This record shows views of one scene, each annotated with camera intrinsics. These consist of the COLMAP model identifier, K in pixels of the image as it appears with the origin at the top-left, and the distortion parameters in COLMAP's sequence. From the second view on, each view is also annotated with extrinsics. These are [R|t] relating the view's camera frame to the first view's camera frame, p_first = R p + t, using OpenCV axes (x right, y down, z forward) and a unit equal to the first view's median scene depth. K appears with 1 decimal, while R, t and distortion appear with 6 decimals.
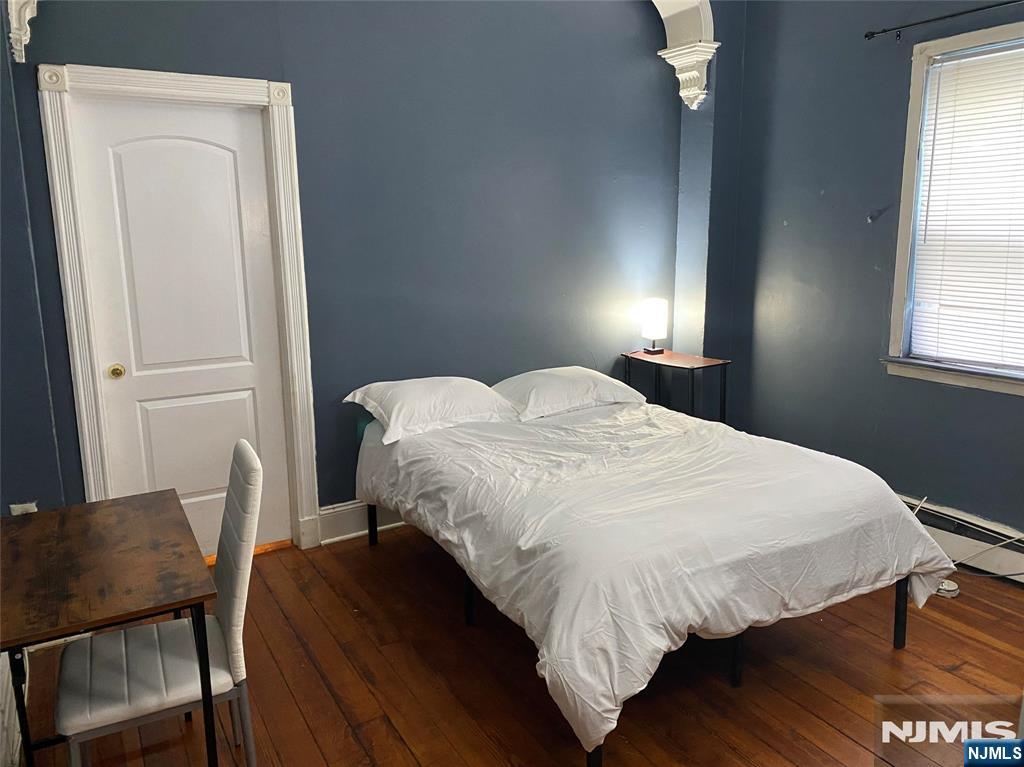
lens RADIAL K [[773.4, 0, 511.7], [0, 773.4, 379.3], [0, 0, 1]] dist [0.084272, -0.085327]
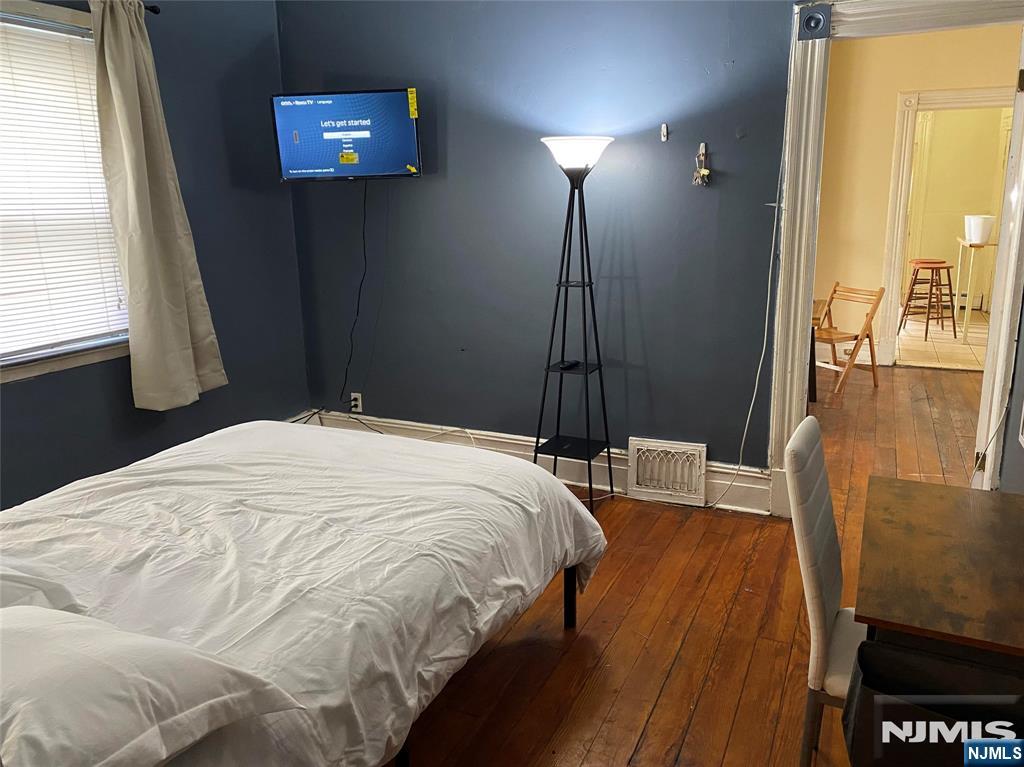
lens RADIAL K [[773.4, 0, 511.7], [0, 773.4, 379.3], [0, 0, 1]] dist [0.084272, -0.085327]
pose [[-0.577223, -0.166701, 0.799390, -0.598816], [0.185935, 0.926395, 0.327446, -0.222407], [-0.795136, 0.337644, -0.503741, 1.192509]]
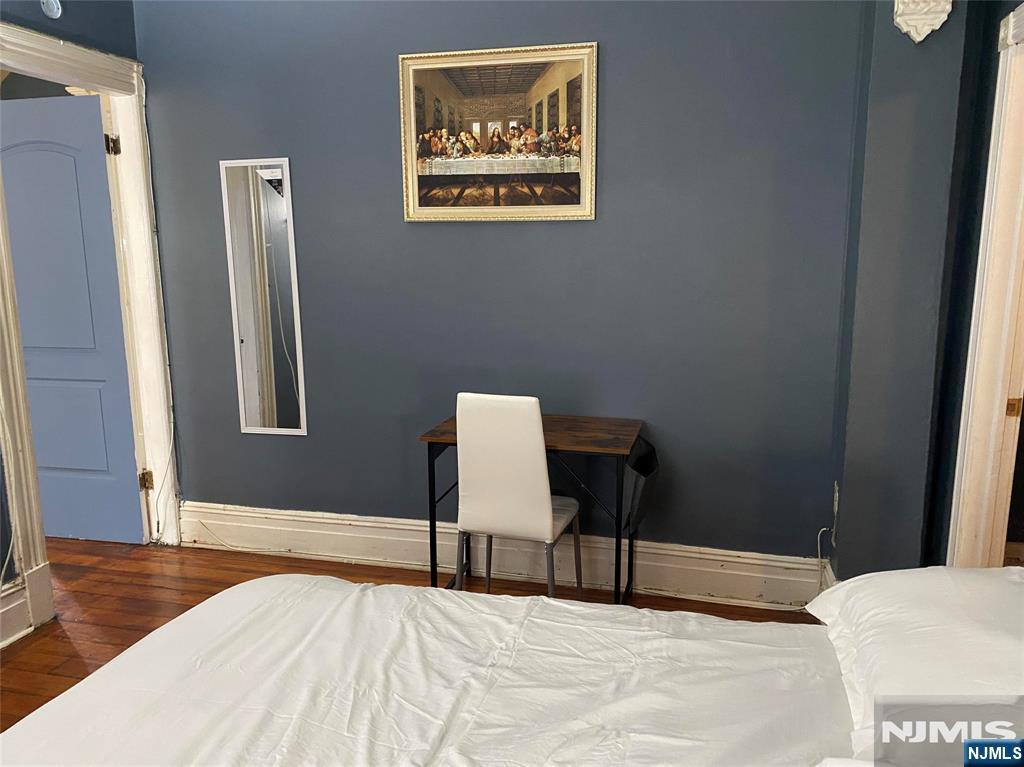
lens RADIAL K [[773.4, 0, 511.7], [0, 773.4, 379.3], [0, 0, 1]] dist [0.084272, -0.085327]
pose [[-0.699149, 0.134848, -0.702144, 0.395774], [-0.133190, 0.940298, 0.313208, -0.242216], [0.702460, 0.312498, -0.639449, 1.297231]]
